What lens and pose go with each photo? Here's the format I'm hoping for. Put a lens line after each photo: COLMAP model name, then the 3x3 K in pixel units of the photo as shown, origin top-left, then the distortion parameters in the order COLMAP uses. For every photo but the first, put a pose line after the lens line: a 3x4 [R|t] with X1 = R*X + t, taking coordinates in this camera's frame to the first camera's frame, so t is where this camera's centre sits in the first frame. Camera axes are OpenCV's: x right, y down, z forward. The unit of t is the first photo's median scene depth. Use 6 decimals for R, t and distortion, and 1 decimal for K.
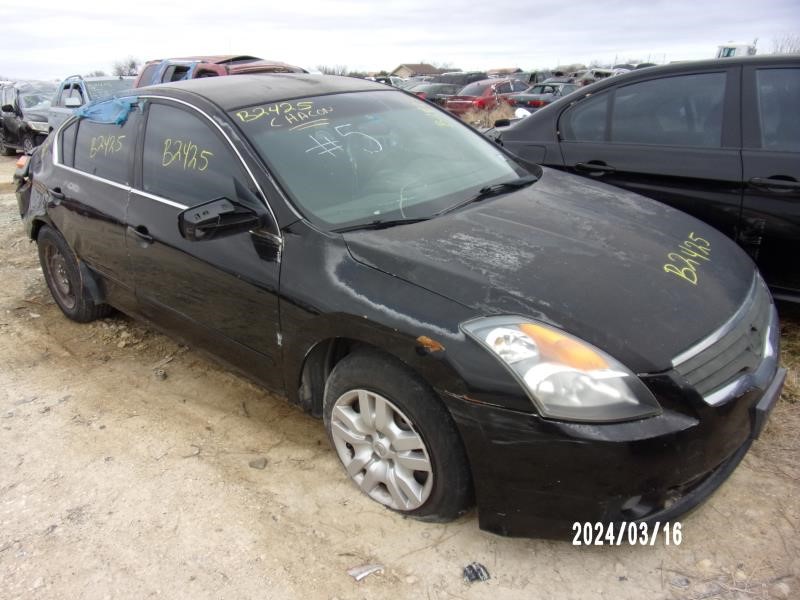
lens RADIAL K [[606.9, 0, 383.7], [0, 606.9, 298.5], [0, 0, 1]] dist [-0.025372, 0.005983]
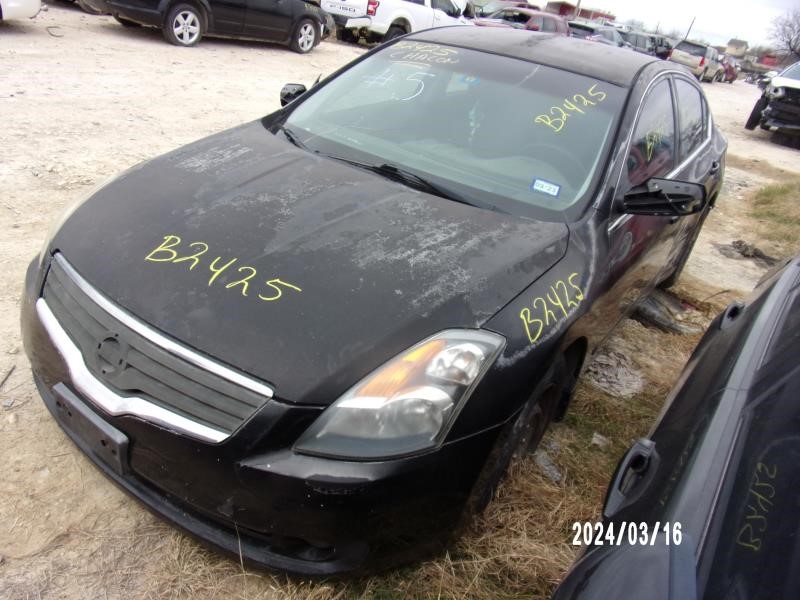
lens RADIAL K [[606.9, 0, 383.7], [0, 606.9, 298.5], [0, 0, 1]] dist [-0.025372, 0.005983]
pose [[0.082900, 0.513046, -0.854348, 1.292484], [-0.505013, 0.760696, 0.407804, -0.497882], [0.859121, 0.397650, 0.322157, 1.018423]]
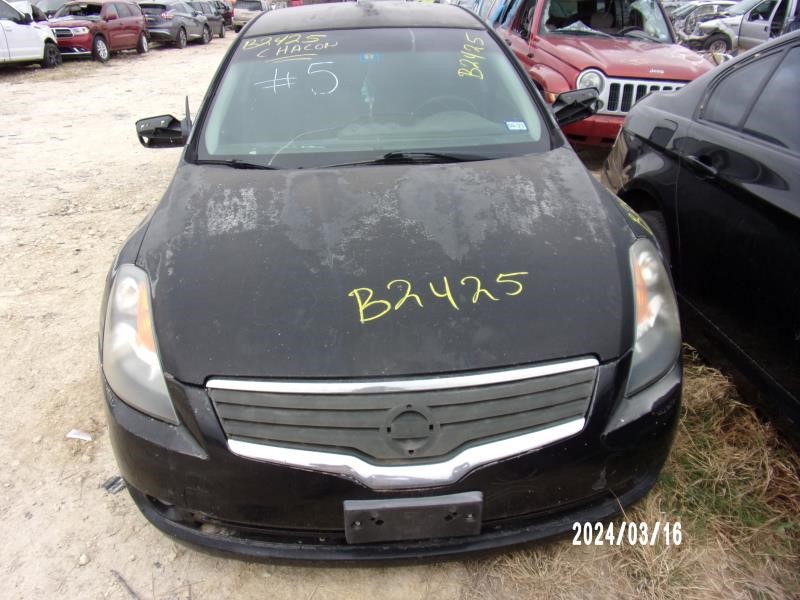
lens RADIAL K [[606.9, 0, 383.7], [0, 606.9, 298.5], [0, 0, 1]] dist [-0.025372, 0.005983]
pose [[0.713285, 0.345031, -0.610064, 0.972618], [-0.269021, 0.938539, 0.216268, -0.219793], [0.647188, 0.009859, 0.762266, 0.430556]]
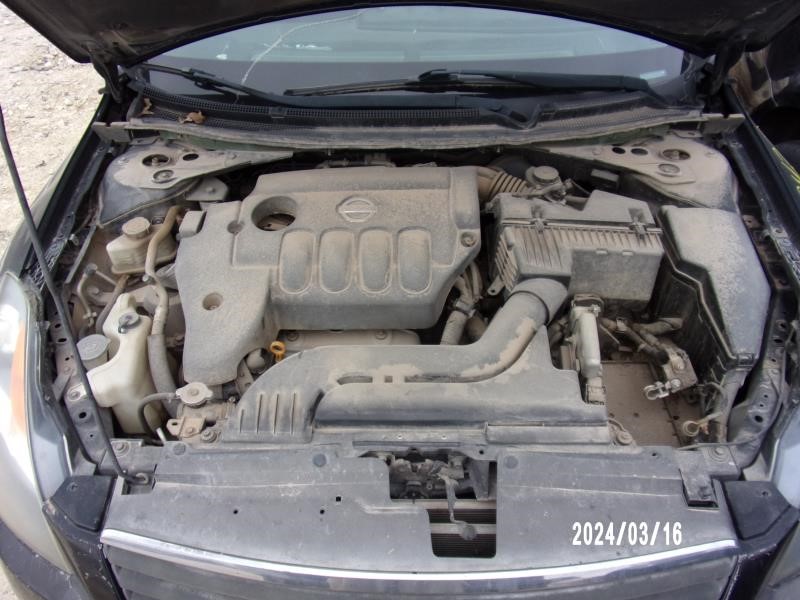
lens RADIAL K [[606.9, 0, 383.7], [0, 606.9, 298.5], [0, 0, 1]] dist [-0.025372, 0.005983]
pose [[0.646181, 0.550900, -0.528165, 0.690635], [-0.288229, 0.816962, 0.499497, -0.353045], [0.706664, -0.170533, 0.686691, 0.720879]]
